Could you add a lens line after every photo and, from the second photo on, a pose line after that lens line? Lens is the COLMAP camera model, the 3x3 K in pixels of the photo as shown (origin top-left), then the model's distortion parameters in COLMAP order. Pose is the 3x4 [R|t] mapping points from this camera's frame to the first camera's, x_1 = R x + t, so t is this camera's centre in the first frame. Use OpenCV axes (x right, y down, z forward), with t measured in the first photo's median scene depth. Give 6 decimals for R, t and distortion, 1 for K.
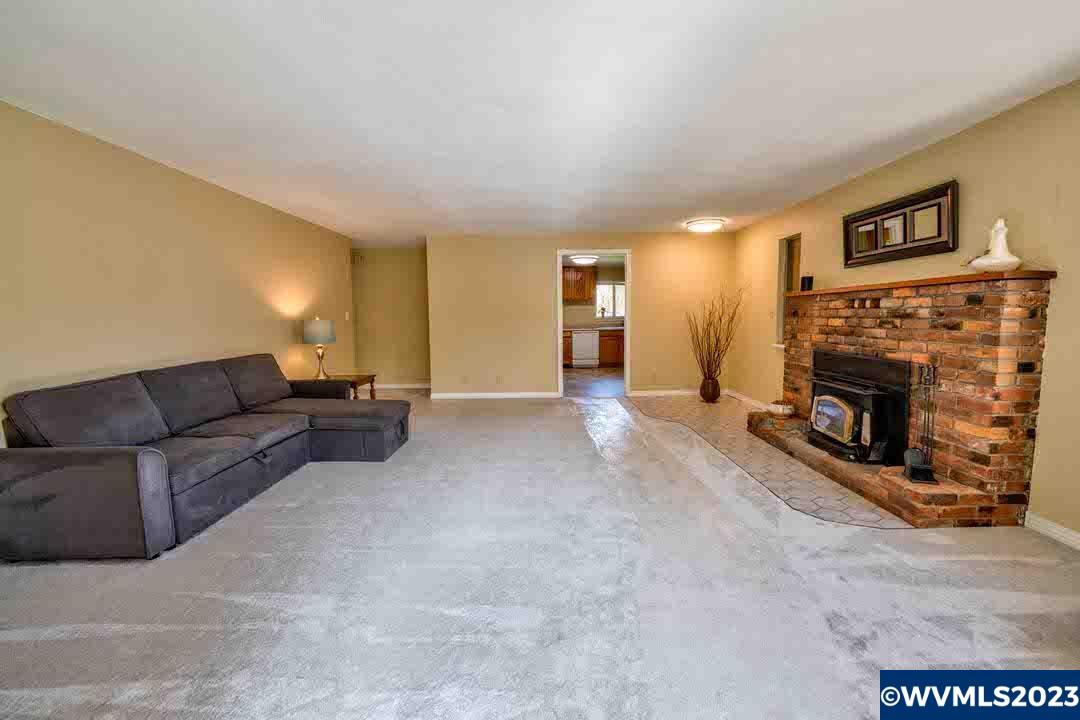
lens RADIAL K [[439.0, 0, 537.6], [0, 439.0, 358.6], [0, 0, 1]] dist [-0.000048, -0.000058]
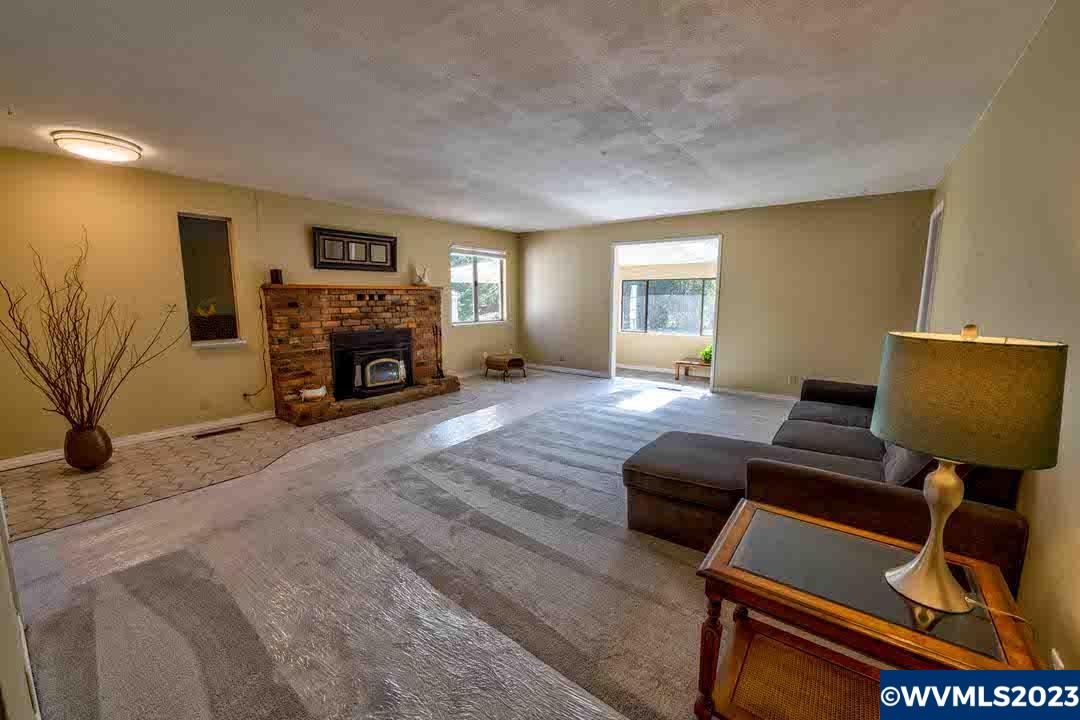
lens RADIAL K [[428.0, 0, 538.4], [0, 428.0, 361.8], [0, 0, 1]] dist [-0.000568, -0.000016]
pose [[-0.794911, -0.071484, 0.602500, -0.650762], [0.077013, 0.973115, 0.217063, -0.183052], [-0.601818, 0.218946, -0.768035, 1.820061]]
